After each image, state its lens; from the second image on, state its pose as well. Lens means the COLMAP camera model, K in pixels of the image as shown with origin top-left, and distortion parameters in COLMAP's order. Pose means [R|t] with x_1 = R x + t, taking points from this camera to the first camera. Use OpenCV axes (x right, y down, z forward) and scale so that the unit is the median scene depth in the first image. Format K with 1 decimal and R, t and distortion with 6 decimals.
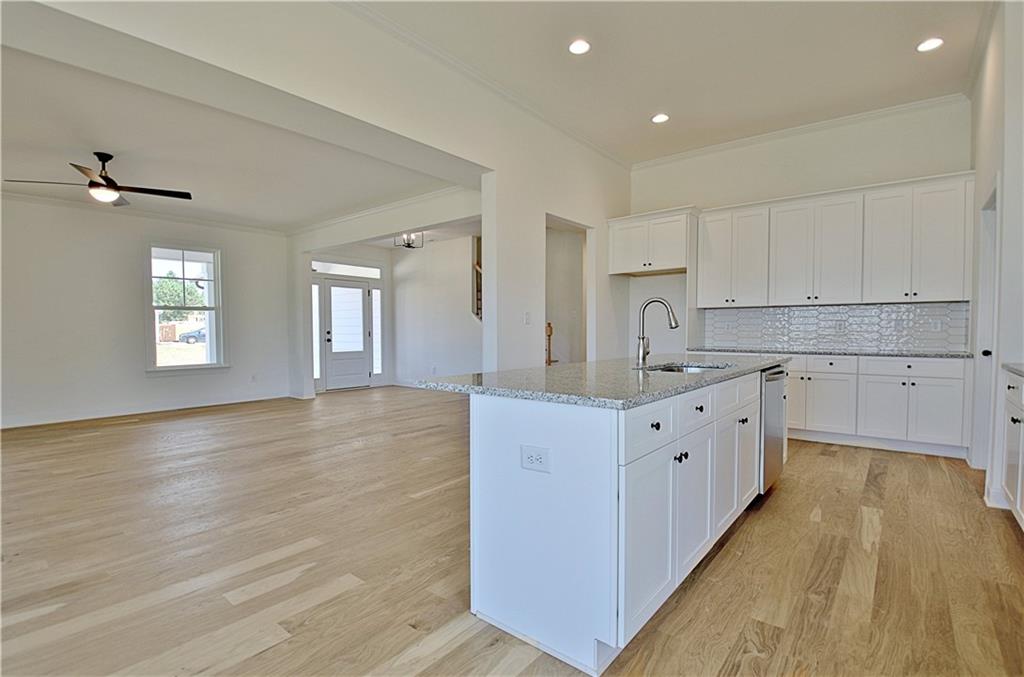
lens RADIAL K [[479.3, 0, 514.4], [0, 479.3, 348.1], [0, 0, 1]] dist [0.008609, -0.023652]
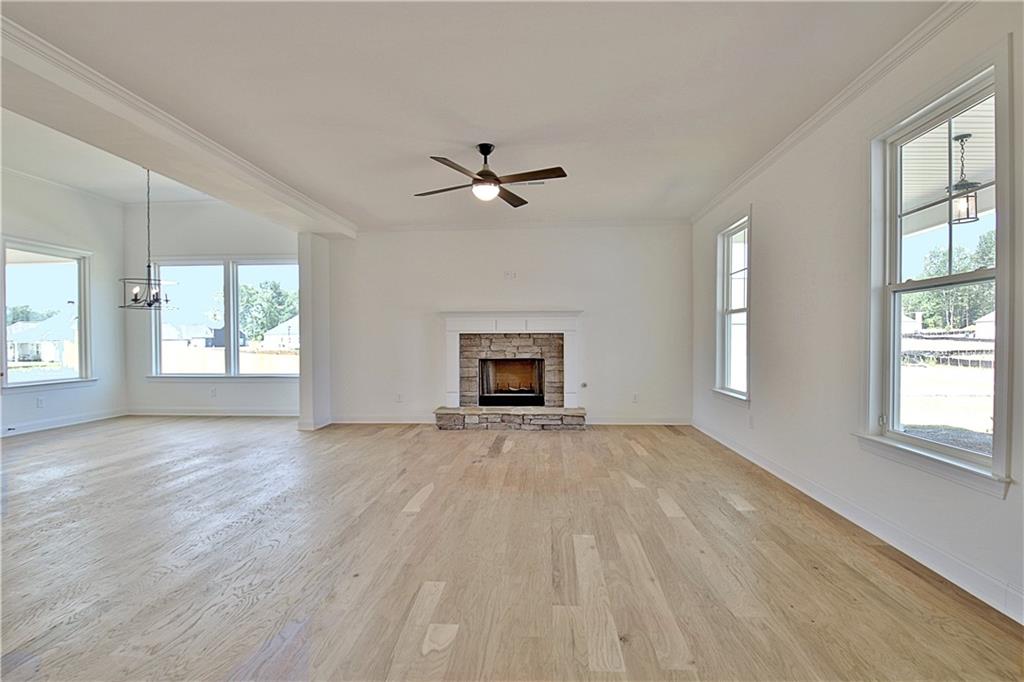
lens RADIAL K [[507.5, 0, 512.4], [0, 507.5, 349.7], [0, 0, 1]] dist [0.020849, -0.037944]
pose [[-0.816982, 0.019546, -0.576332, -0.310916], [-0.014973, 0.998369, 0.055084, -0.072036], [0.576469, 0.053632, -0.815357, 1.636199]]
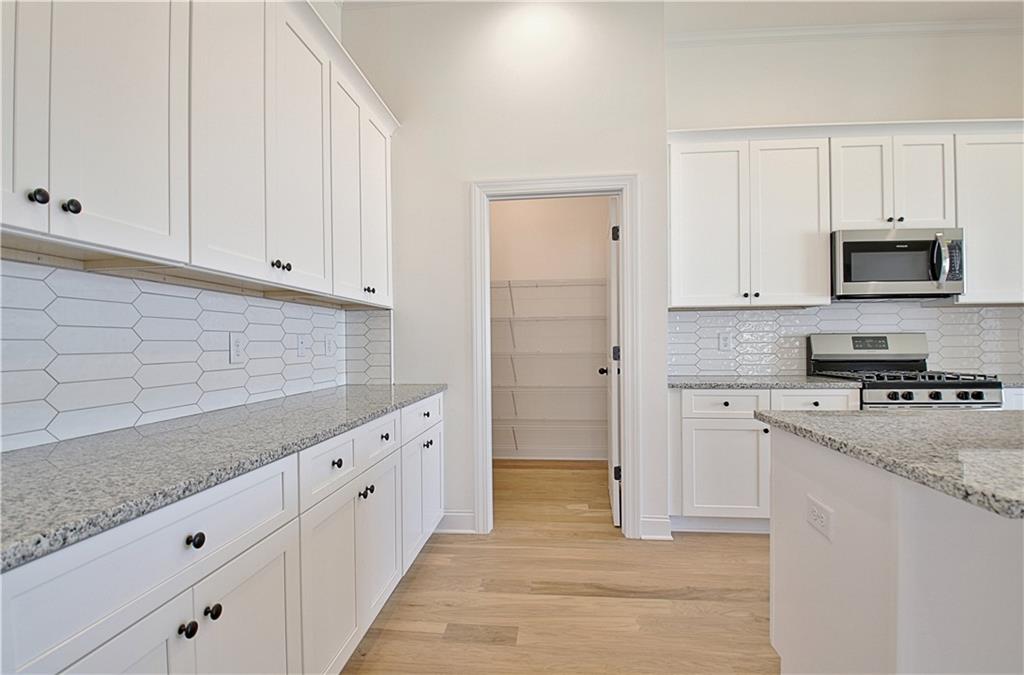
lens RADIAL K [[478.2, 0, 513.7], [0, 478.2, 345.9], [0, 0, 1]] dist [0.005028, -0.019284]
pose [[-0.549705, 0.003060, 0.835353, 0.244405], [0.043873, 0.998719, 0.025212, -0.048620], [-0.834206, 0.050509, -0.549135, 1.076379]]
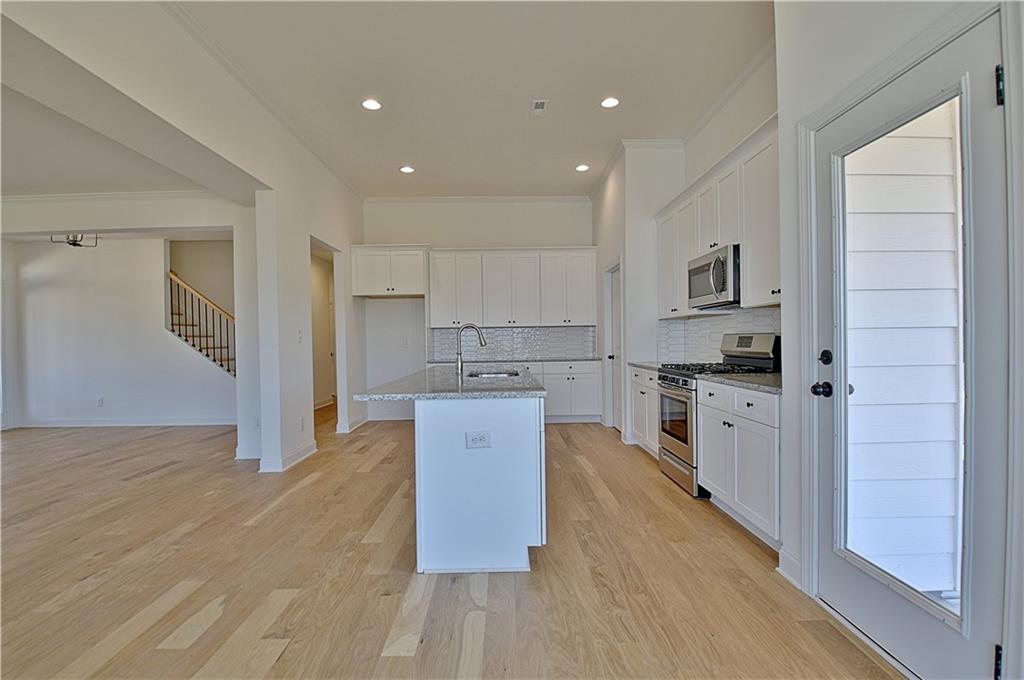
lens RADIAL K [[476.1, 0, 511.8], [0, 476.1, 346.3], [0, 0, 1]] dist [0.010422, -0.024236]
pose [[0.765189, -0.016687, 0.643590, -0.277830], [0.038468, 0.999063, -0.019832, -0.006089], [-0.642656, 0.039933, 0.765114, -0.060246]]
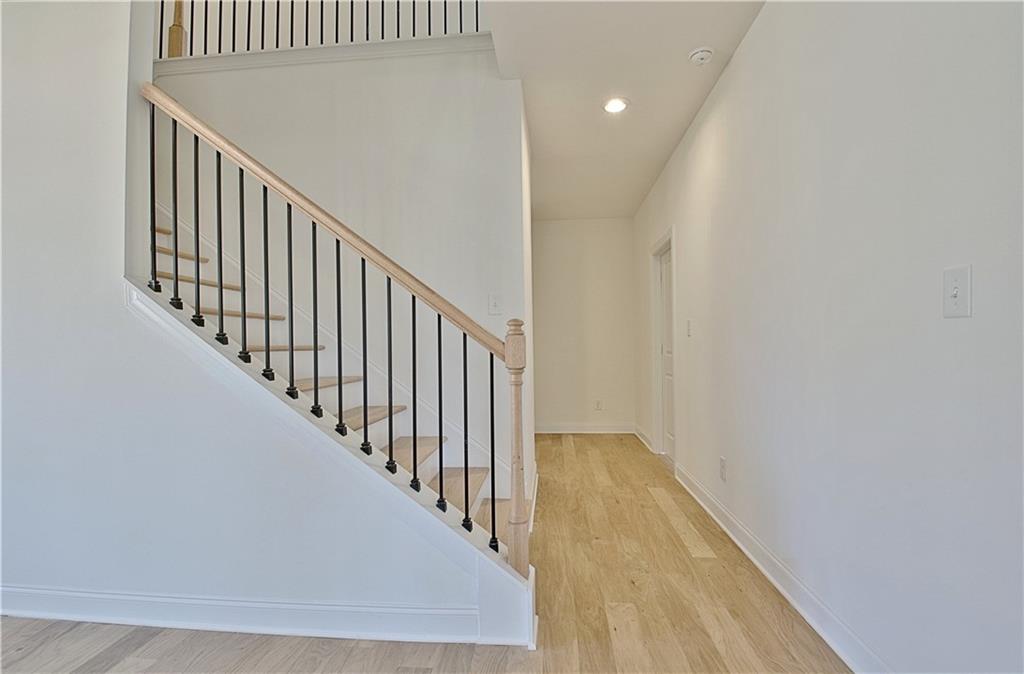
lens RADIAL K [[478.2, 0, 513.7], [0, 478.2, 345.4], [0, 0, 1]] dist [0.005028, -0.019284]
pose [[0.824121, -0.007484, 0.566364, -0.110735], [0.033596, 0.998798, -0.035688, -0.046247], [-0.565417, 0.048439, 0.823382, 1.200733]]
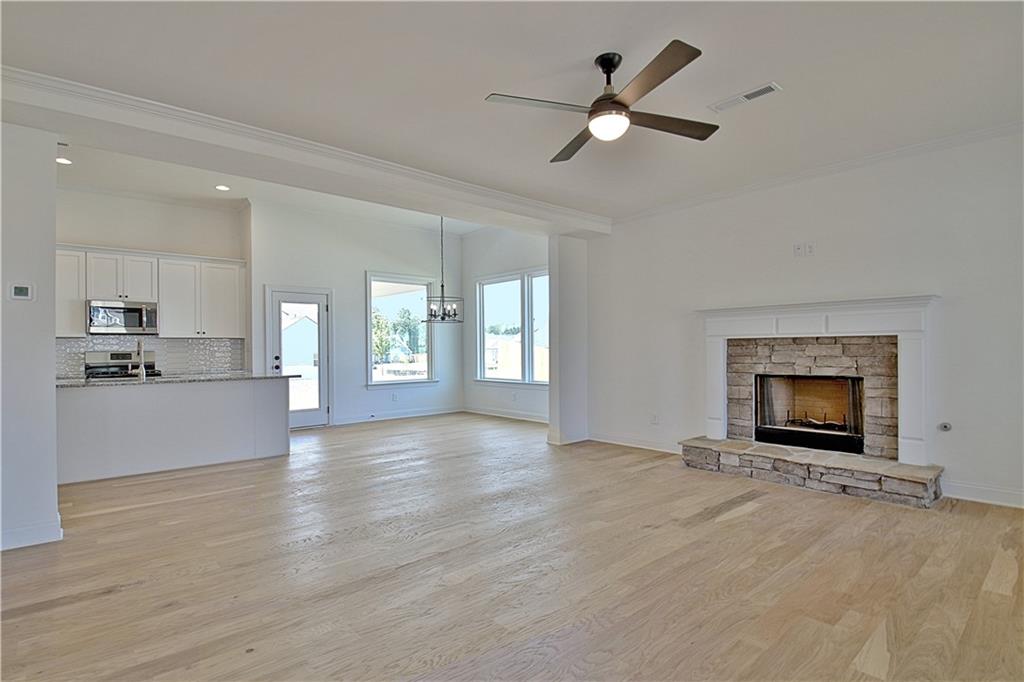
lens RADIAL K [[507.5, 0, 512.4], [0, 507.5, 349.7], [0, 0, 1]] dist [0.020849, -0.037944]
pose [[-0.986290, 0.014245, 0.164403, -0.757688], [0.020914, 0.999024, 0.038908, -0.064067], [-0.163689, 0.041813, -0.985626, 1.487539]]
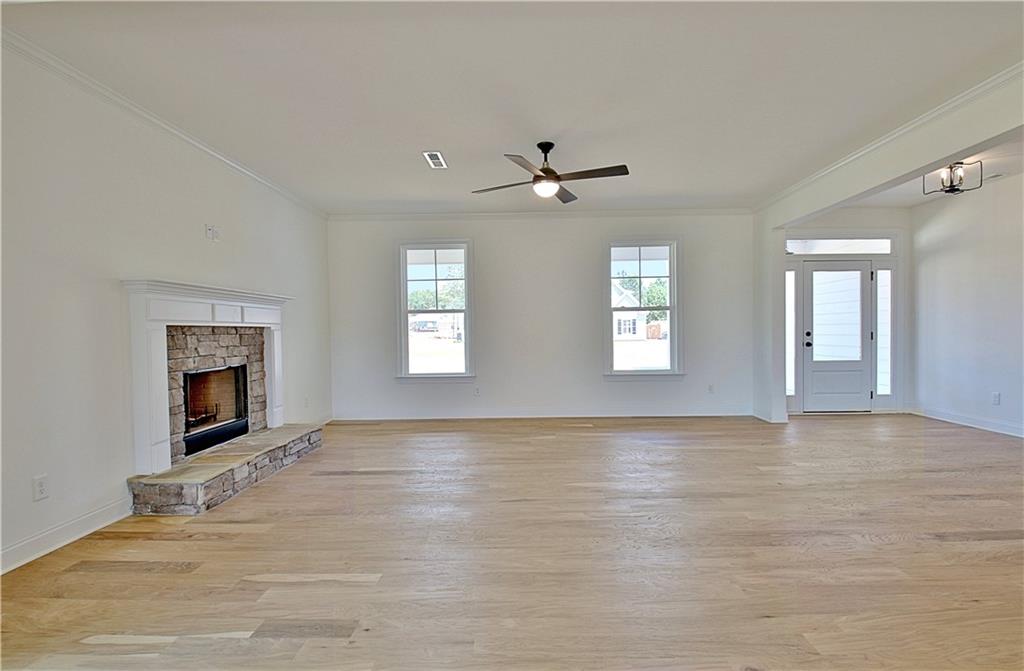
lens RADIAL K [[489.3, 0, 520.4], [0, 489.3, 338.9], [0, 0, 1]] dist [0.002365, -0.021705]
pose [[0.621424, 0.008504, -0.783429, -0.133066], [-0.019022, 0.999810, -0.004235, -0.023614], [0.783244, 0.017534, 0.621467, 0.335997]]
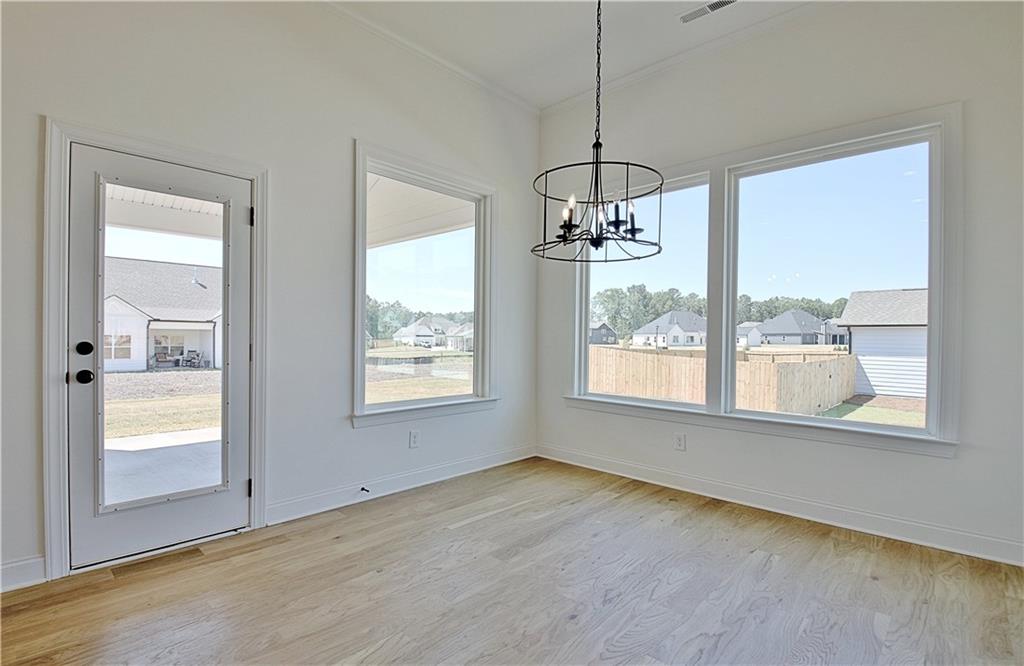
lens RADIAL K [[487.3, 0, 511.1], [0, 487.3, 343.5], [0, 0, 1]] dist [-0.013634, -0.000584]
pose [[-0.997002, -0.008315, 0.076932, -0.256293], [-0.004411, 0.998700, 0.050781, -0.024816], [-0.077254, 0.050290, -0.995742, 0.524425]]
